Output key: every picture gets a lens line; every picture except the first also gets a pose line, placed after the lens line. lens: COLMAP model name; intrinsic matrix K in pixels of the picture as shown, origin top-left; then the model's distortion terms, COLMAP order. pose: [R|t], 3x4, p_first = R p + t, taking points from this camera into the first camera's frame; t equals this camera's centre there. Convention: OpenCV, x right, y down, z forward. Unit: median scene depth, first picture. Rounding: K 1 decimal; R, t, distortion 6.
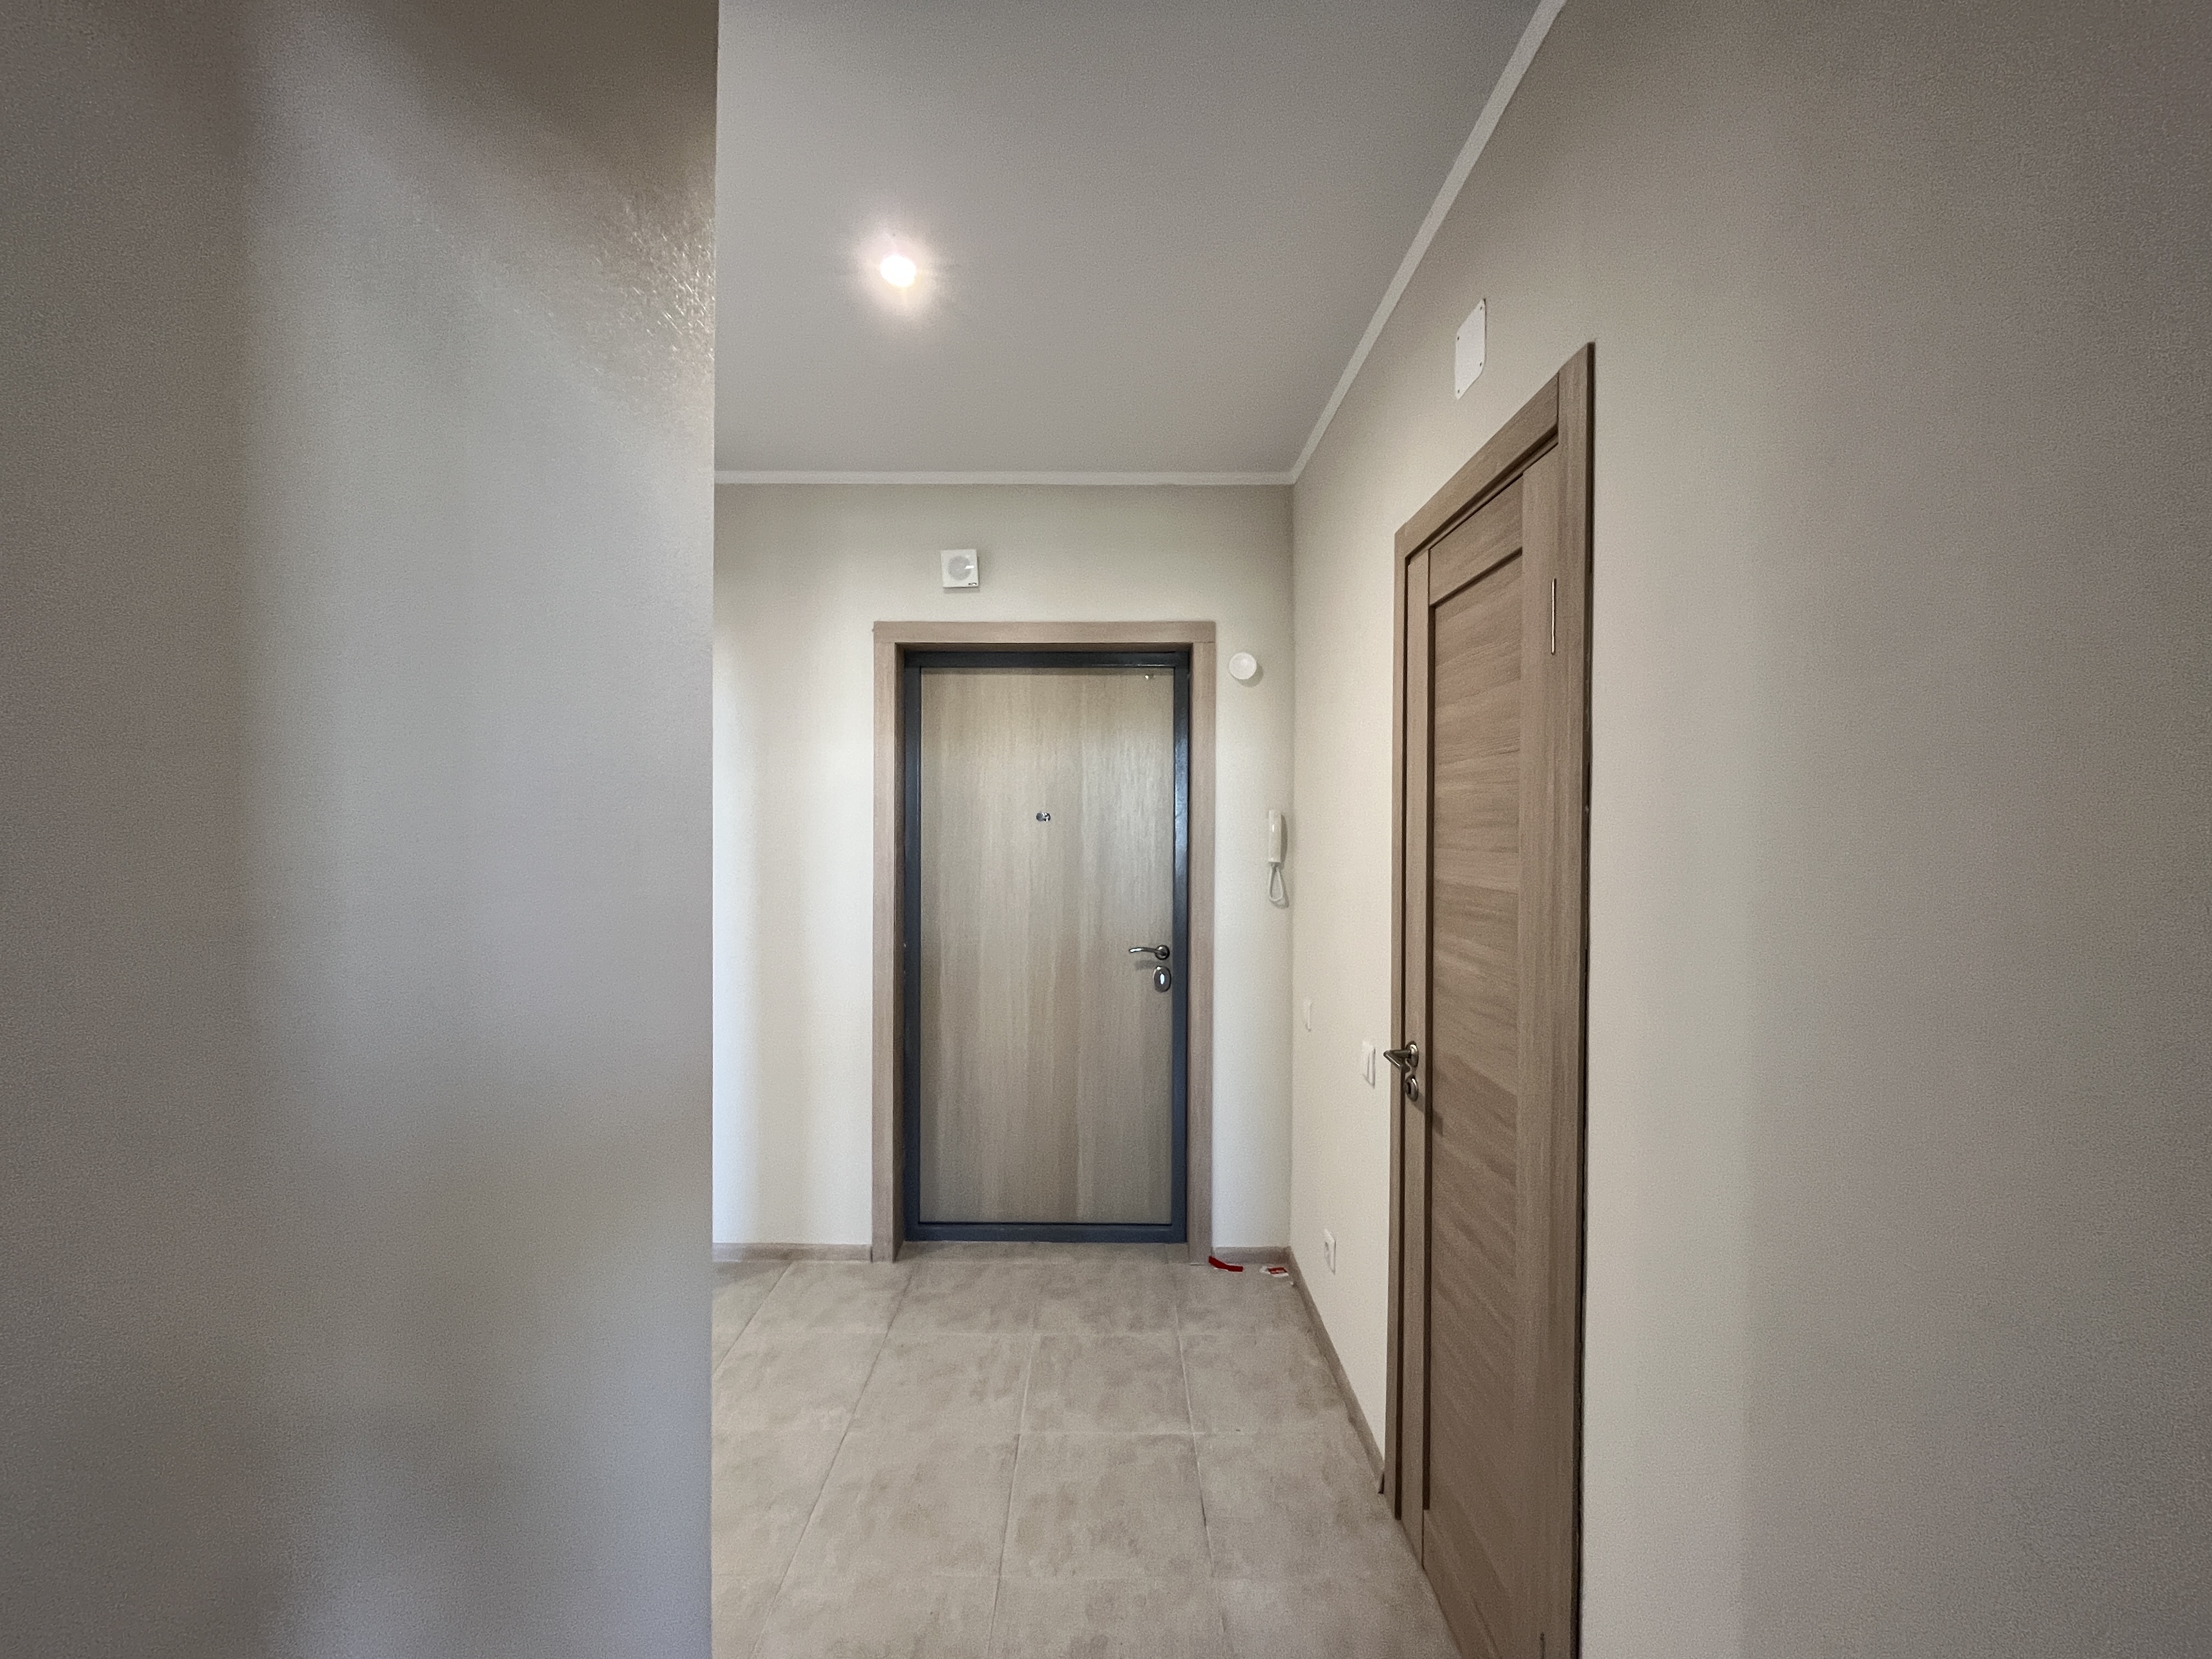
lens RADIAL K [[896.1, 0, 1104.0], [0, 896.1, 833.7], [0, 0, 1]] dist [-0.011636, 0.001044]
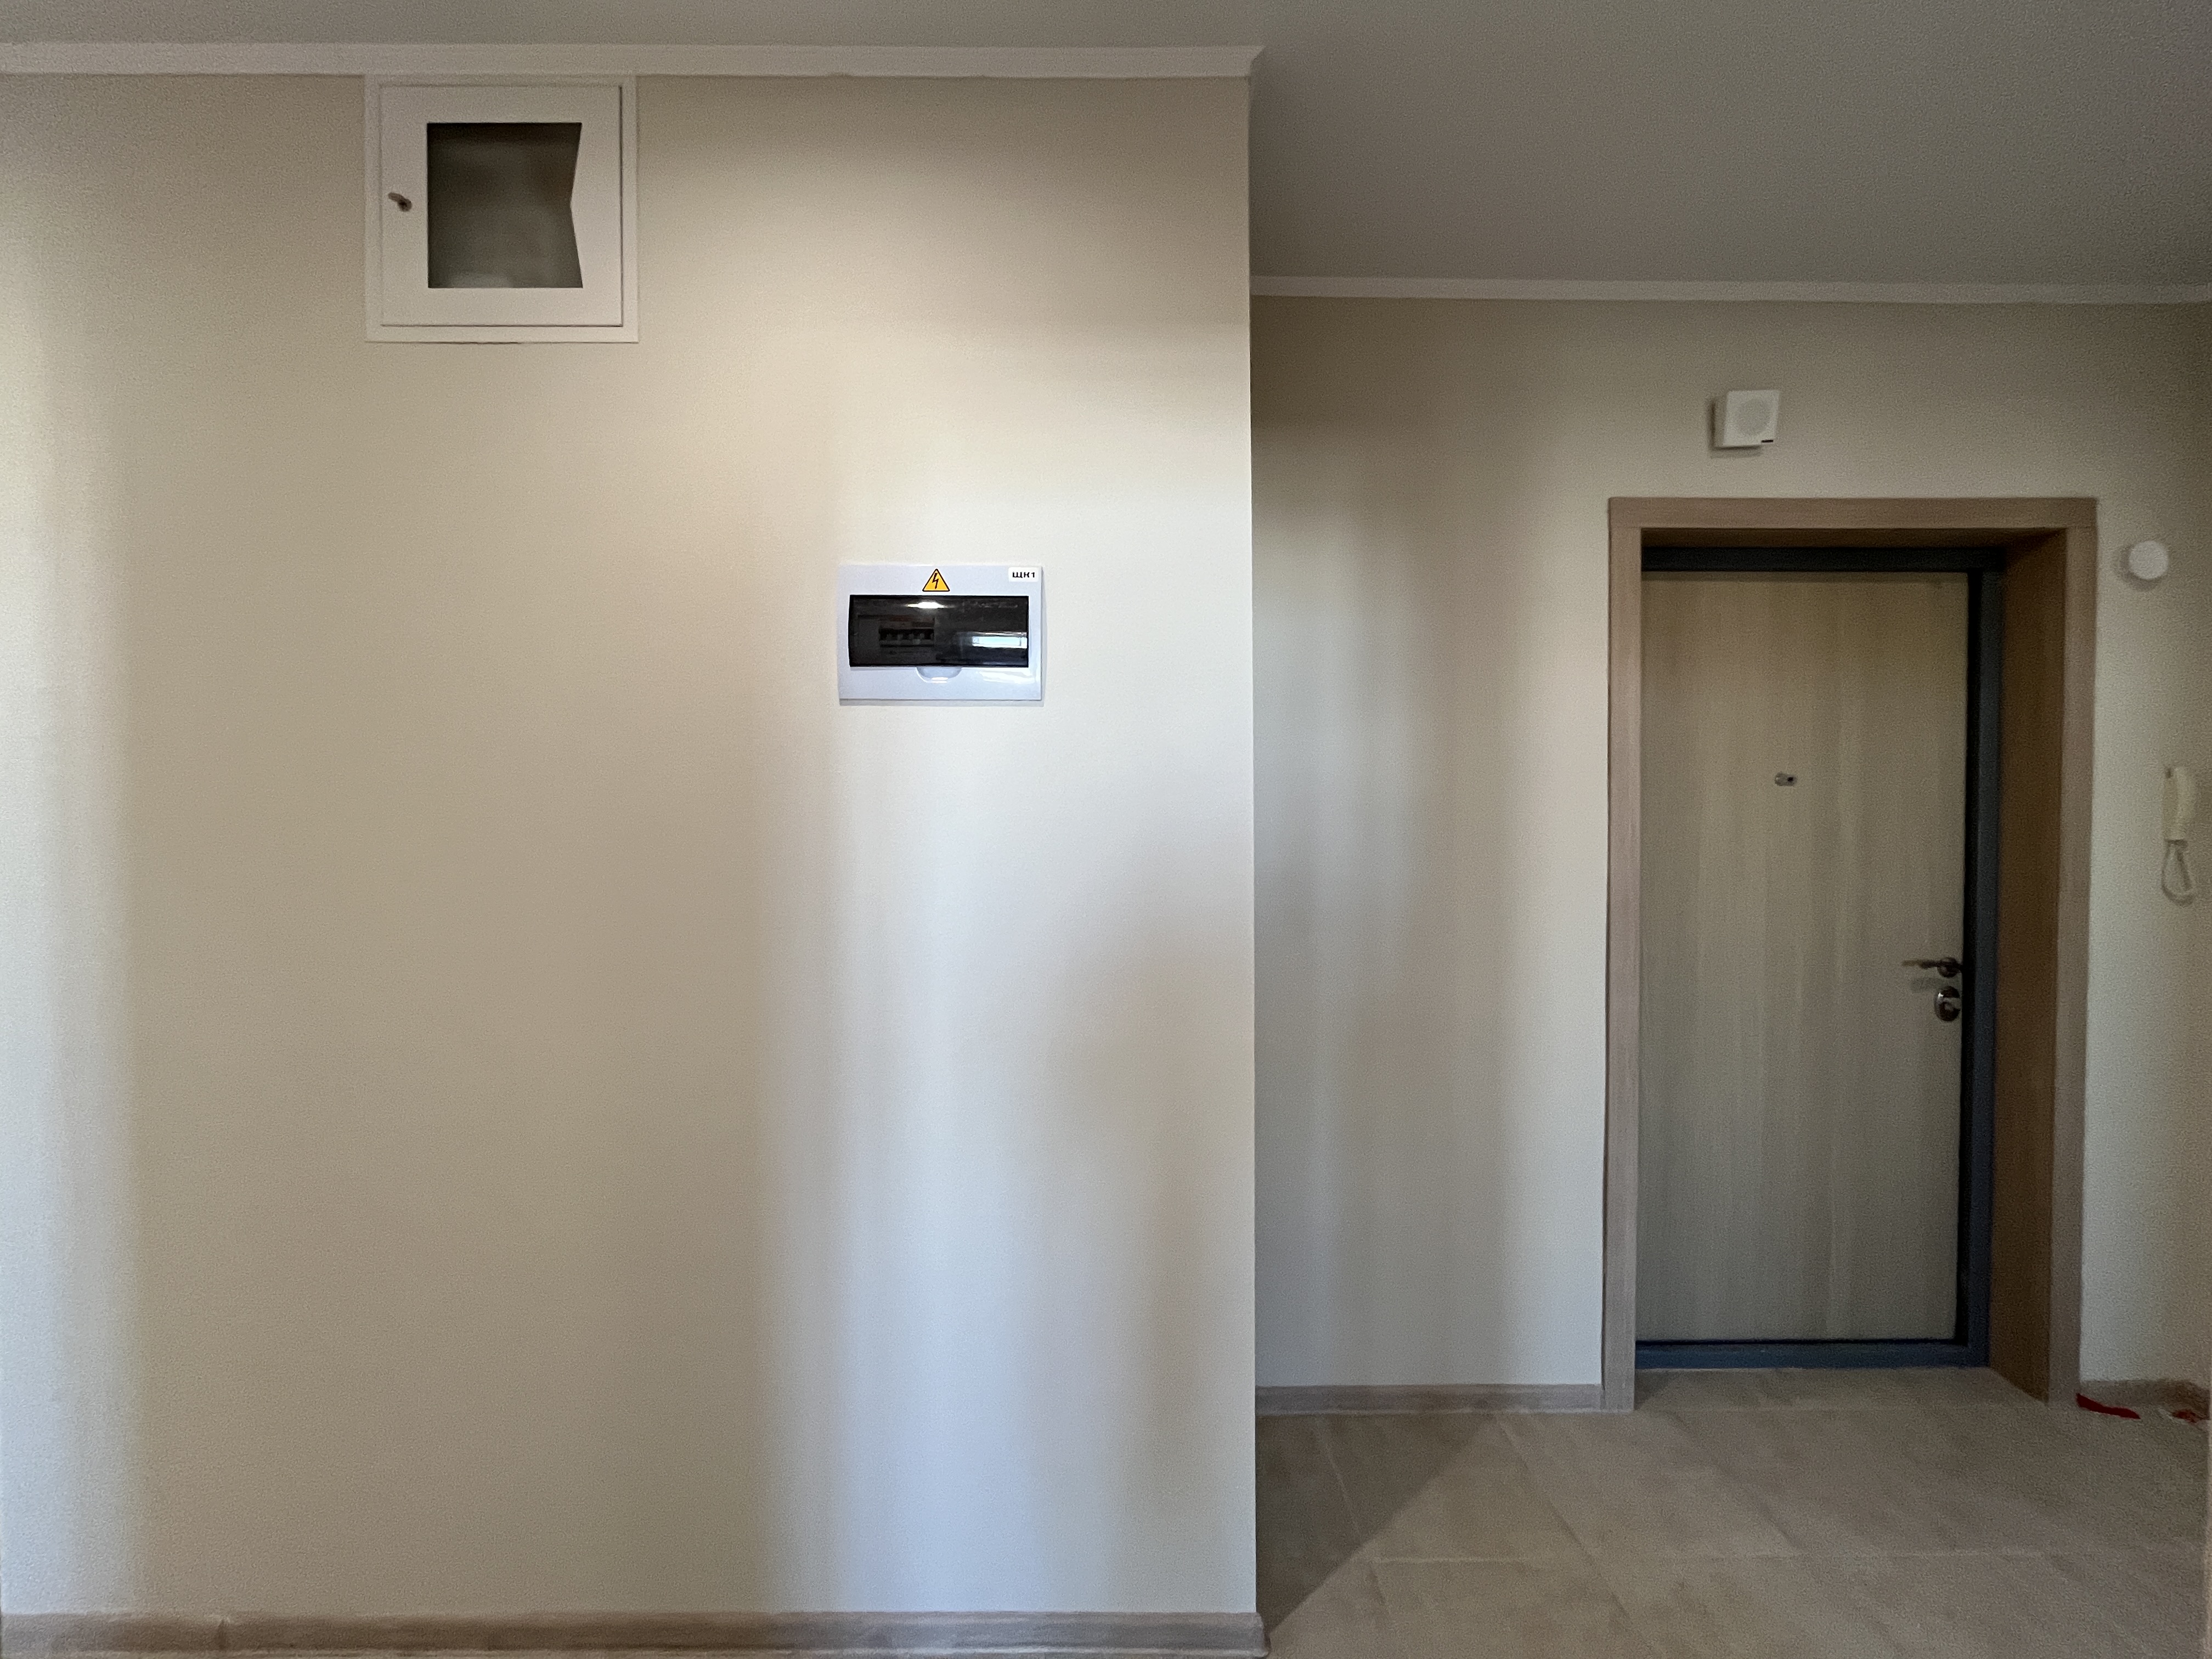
lens RADIAL K [[896.1, 0, 1101.2], [0, 896.1, 835.4], [0, 0, 1]] dist [-0.011636, 0.001044]
pose [[0.999986, -0.004086, 0.003323, -0.657562], [0.004054, 0.999946, 0.009586, 0.018025], [-0.003362, -0.009572, 0.999949, 0.304001]]
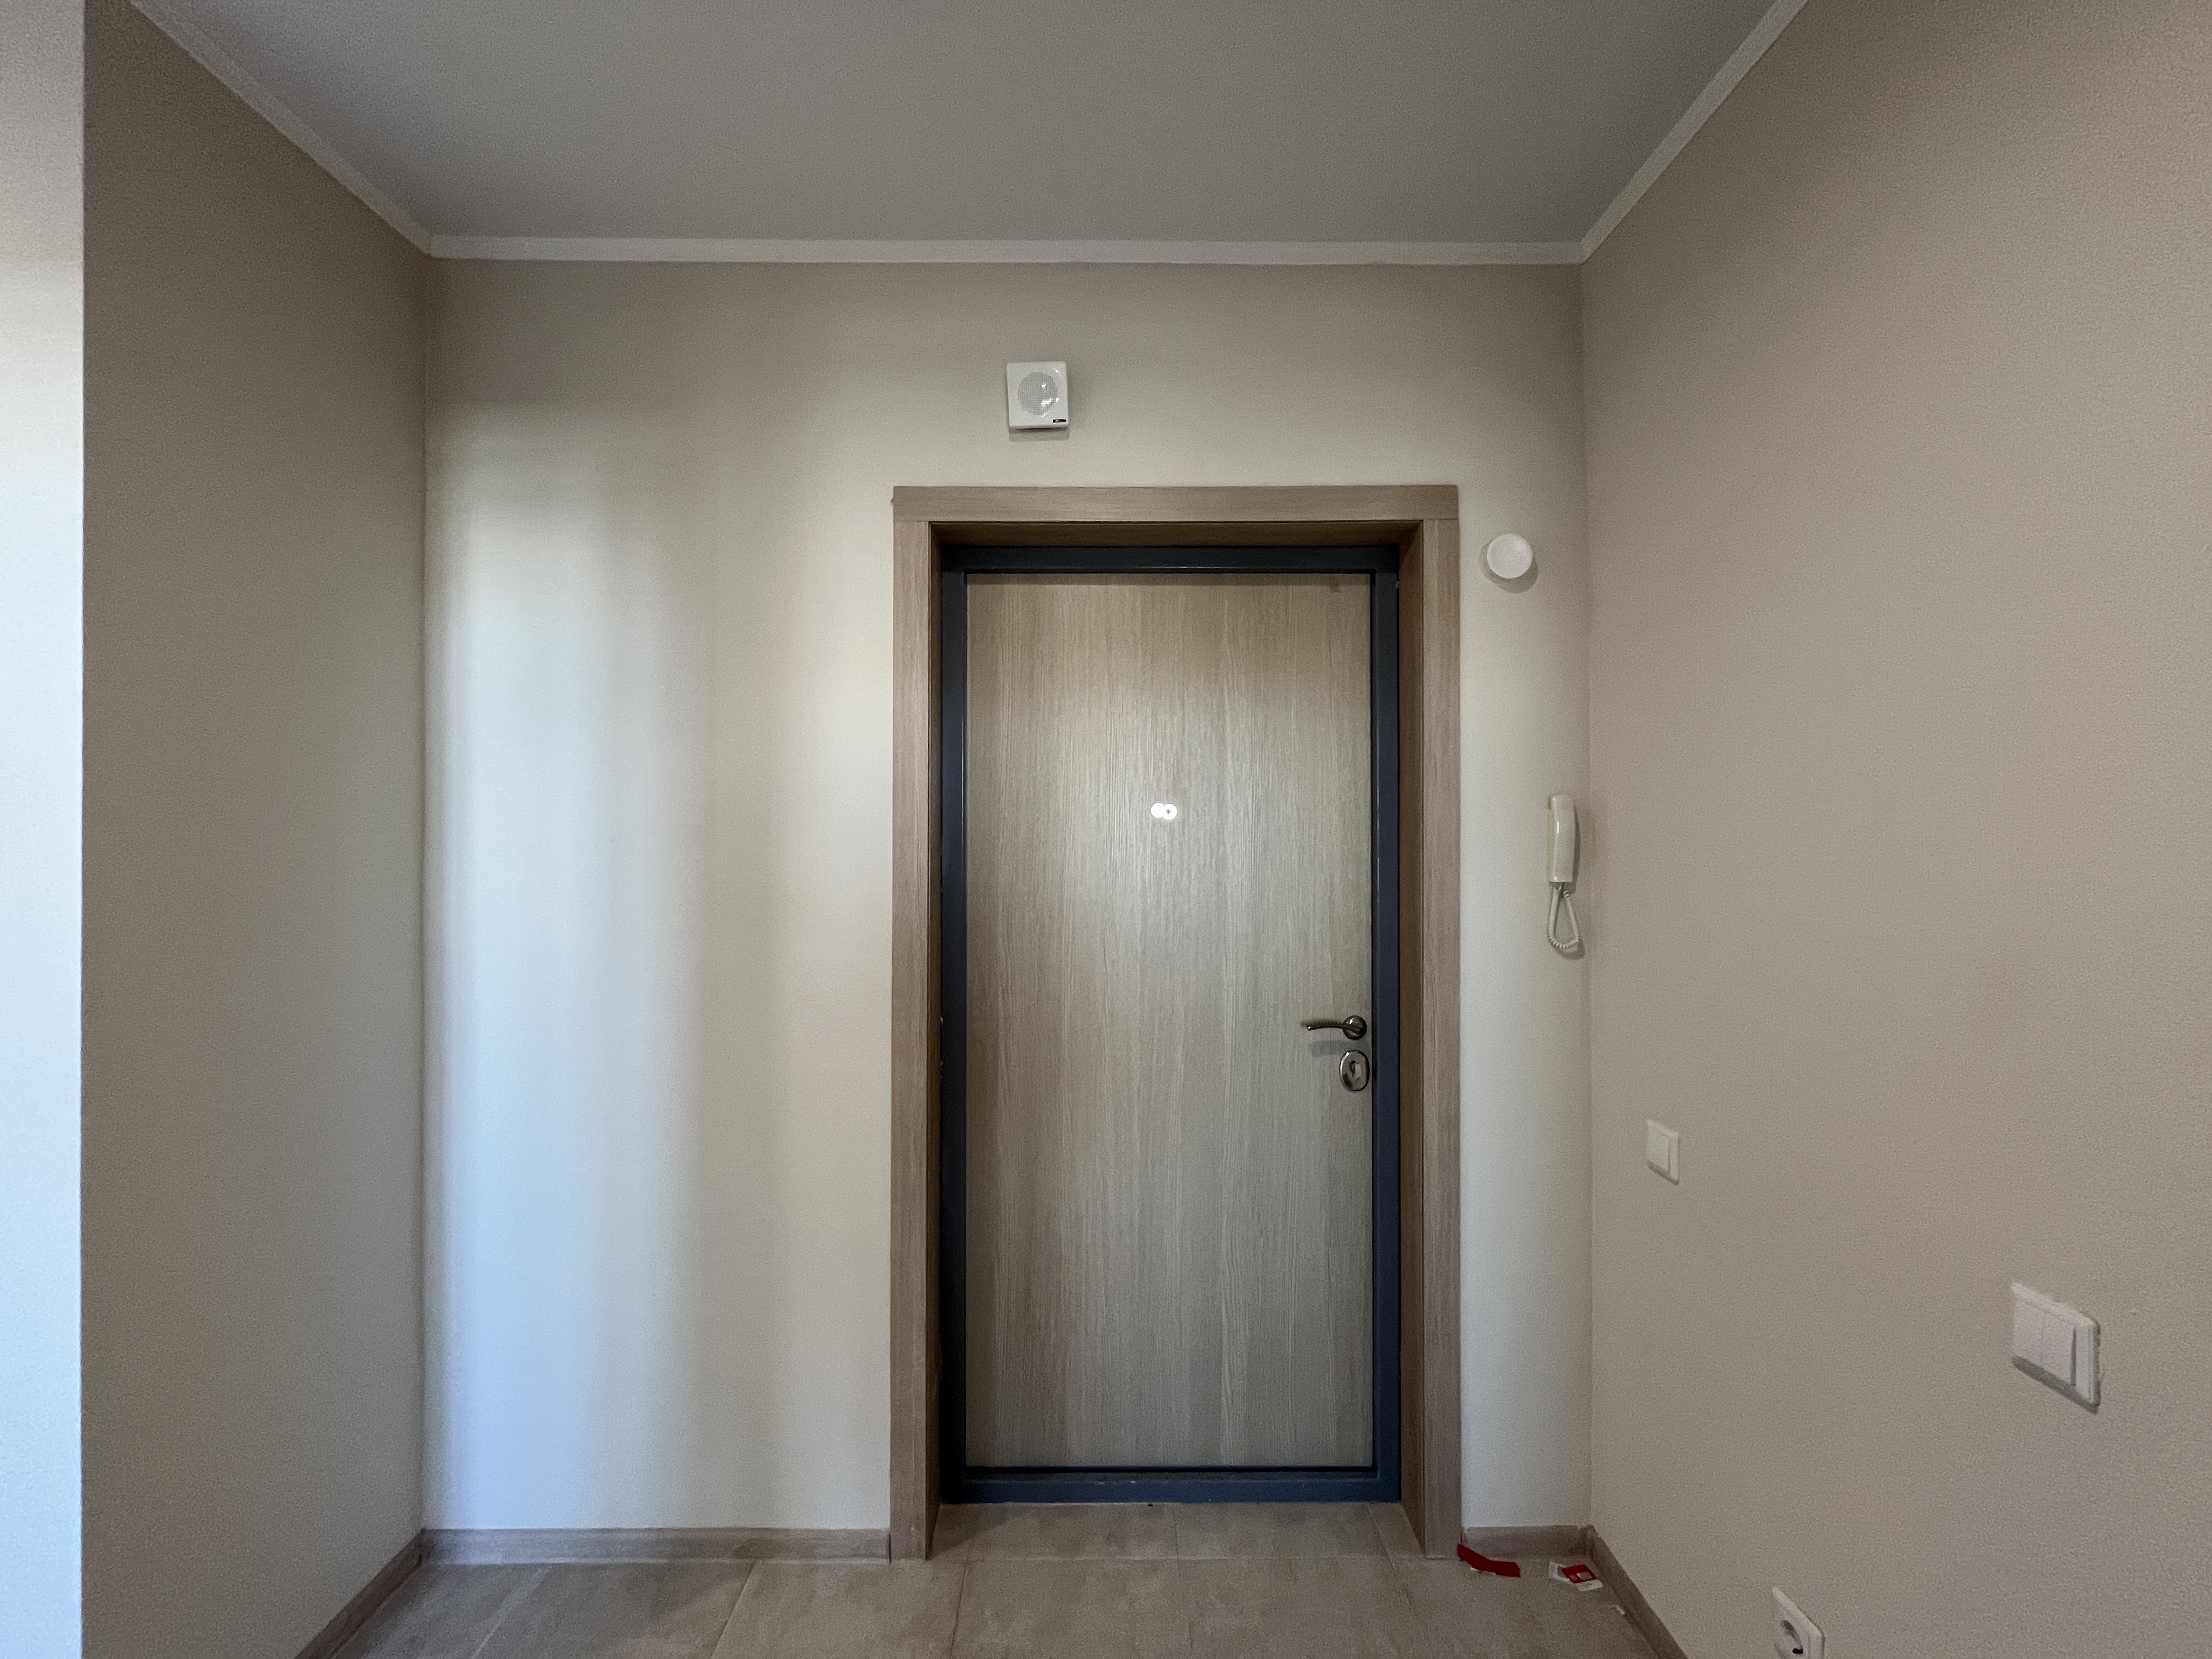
lens RADIAL K [[896.1, 0, 1110.2], [0, 896.1, 832.7], [0, 0, 1]] dist [-0.011636, 0.001044]
pose [[0.999943, -0.003928, 0.009916, -0.117768], [0.004124, 0.999796, -0.019767, 0.009144], [-0.009836, 0.019806, 0.999755, 0.398932]]
